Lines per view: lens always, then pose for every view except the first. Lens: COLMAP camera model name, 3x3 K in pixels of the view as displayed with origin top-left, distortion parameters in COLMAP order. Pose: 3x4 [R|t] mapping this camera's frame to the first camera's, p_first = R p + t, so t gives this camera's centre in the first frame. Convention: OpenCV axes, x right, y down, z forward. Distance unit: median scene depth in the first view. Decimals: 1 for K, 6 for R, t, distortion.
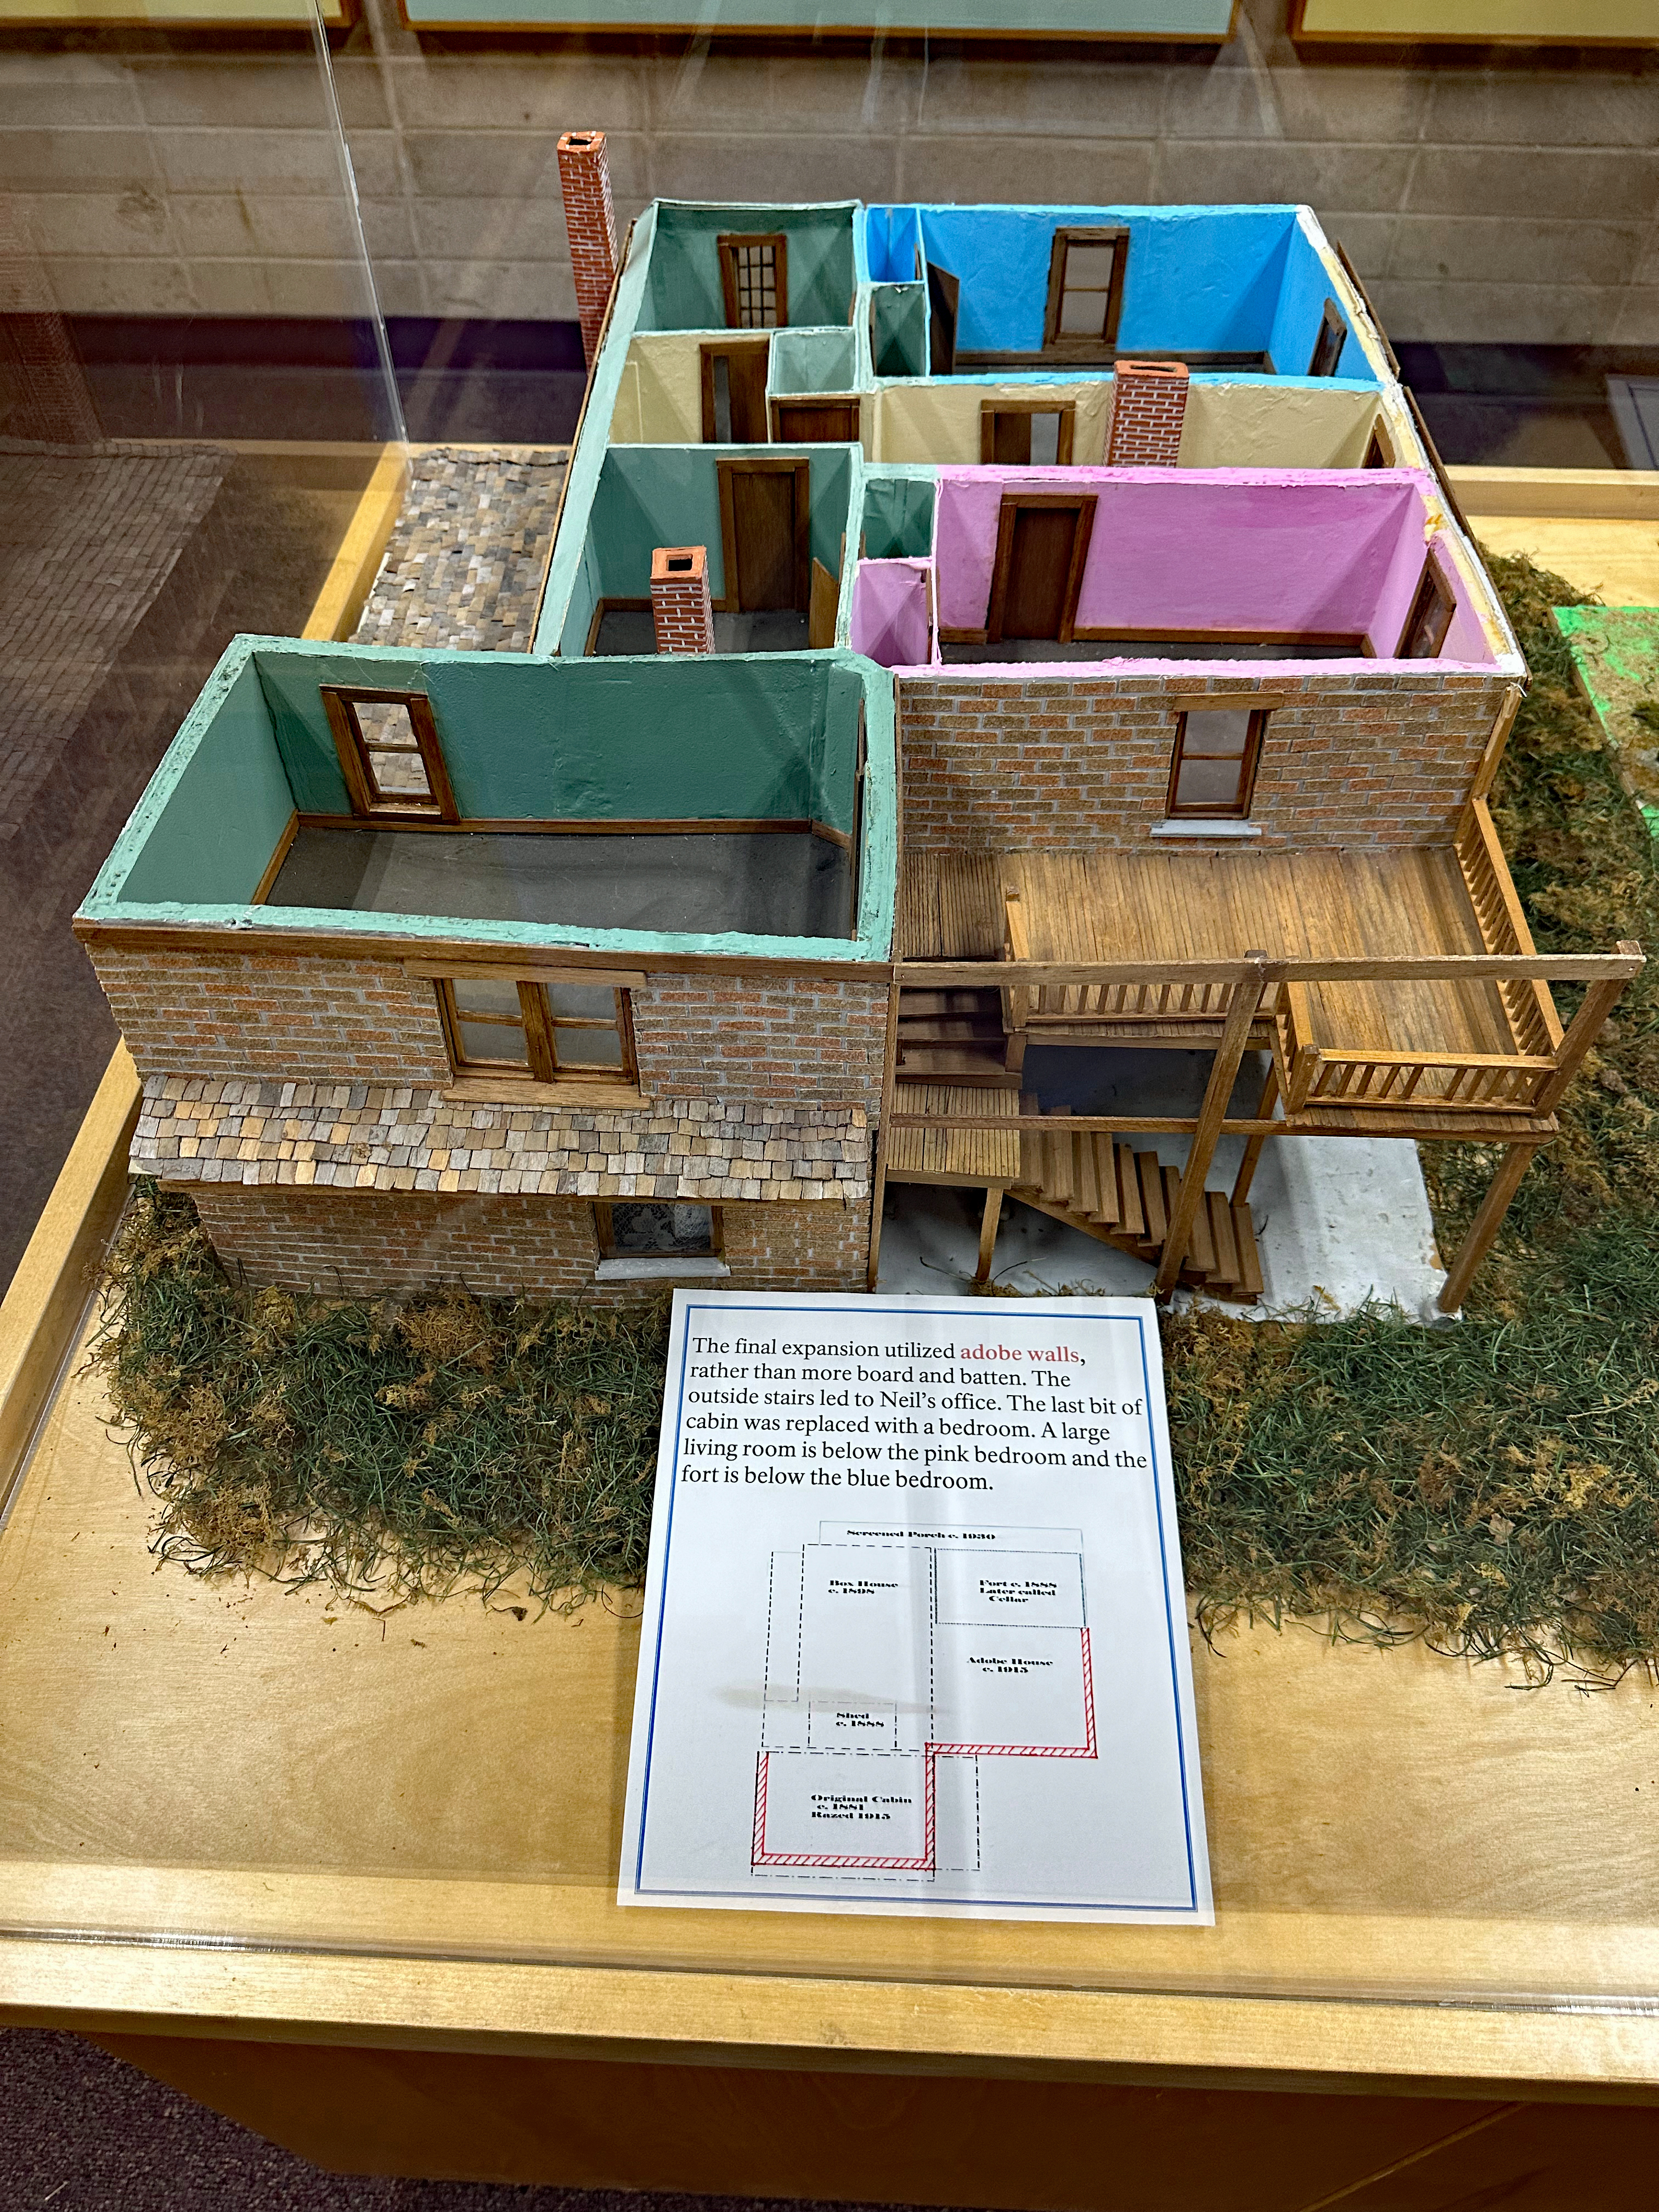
lens RADIAL K [[1530.2, 0, 829.6], [0, 1530.2, 1093.5], [0, 0, 1]] dist [-0.003190, -0.002444]
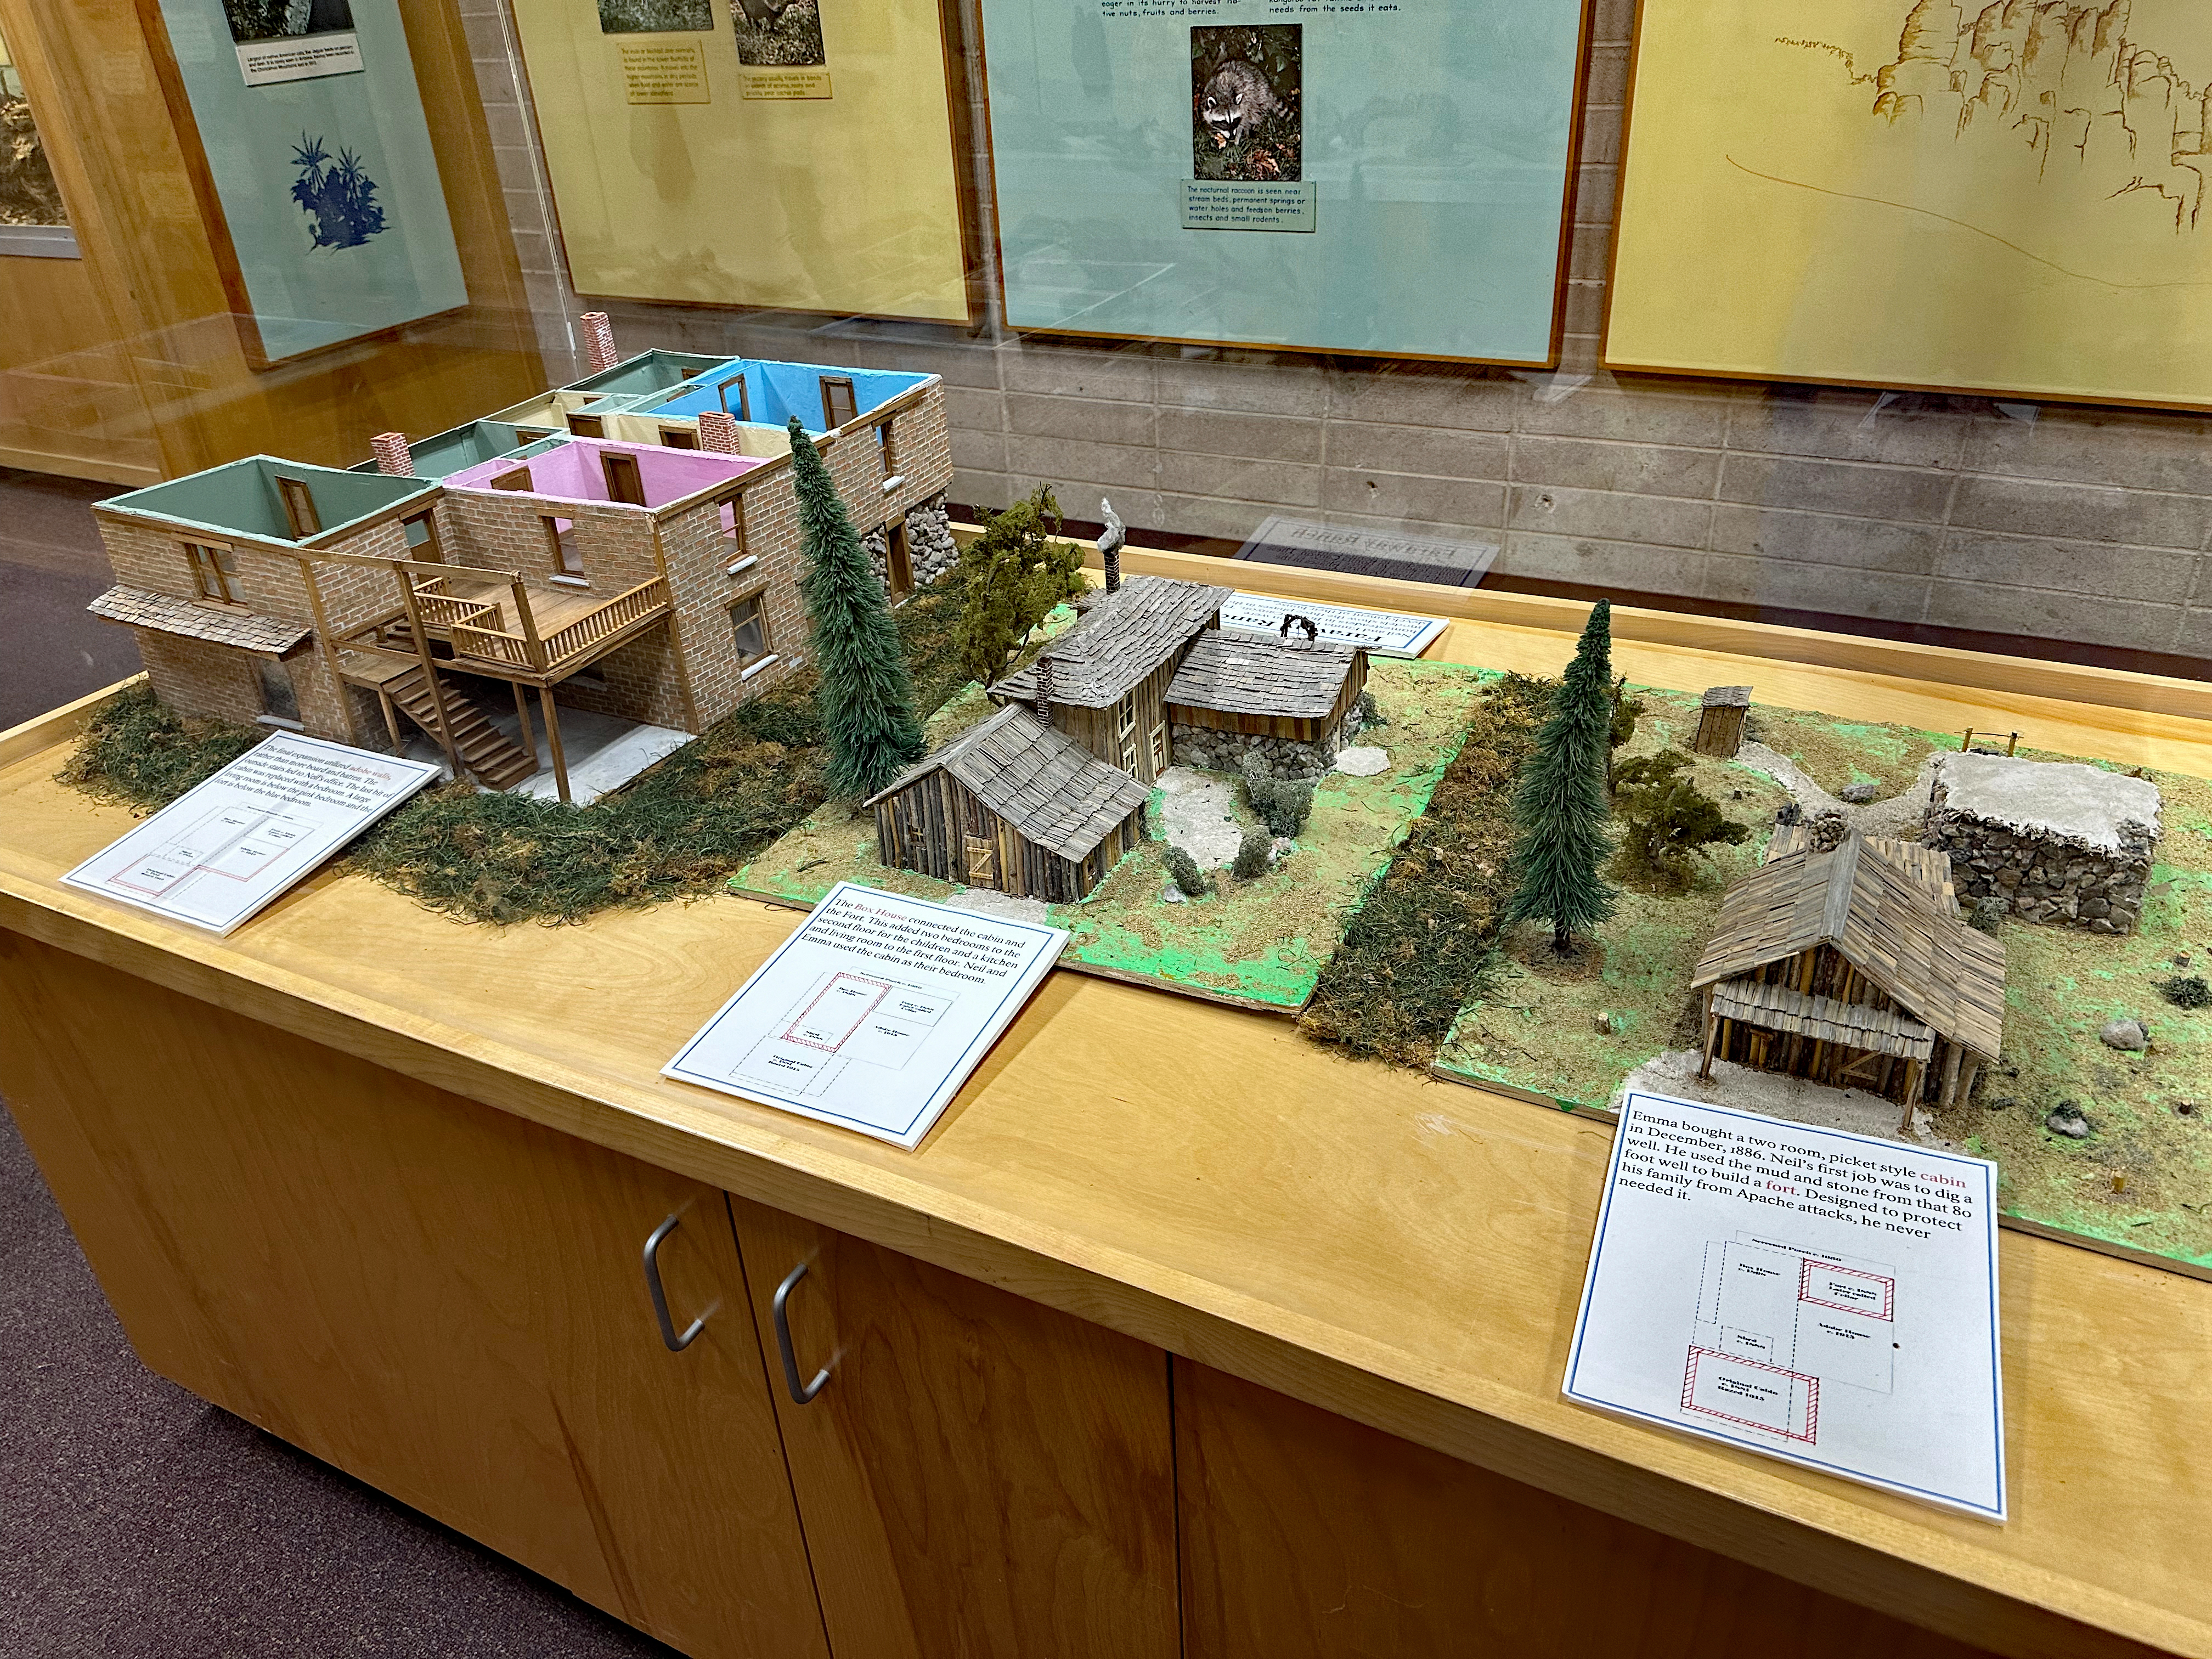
lens RADIAL K [[1500.9, 0, 1106.0], [0, 1500.9, 829.5], [0, 0, 1]] dist [0.025454, -0.035911]
pose [[0.909738, 0.172833, -0.377498, 0.452085], [-0.283880, 0.922426, -0.261805, 0.121860], [0.302966, 0.345338, 0.888230, -0.127741]]
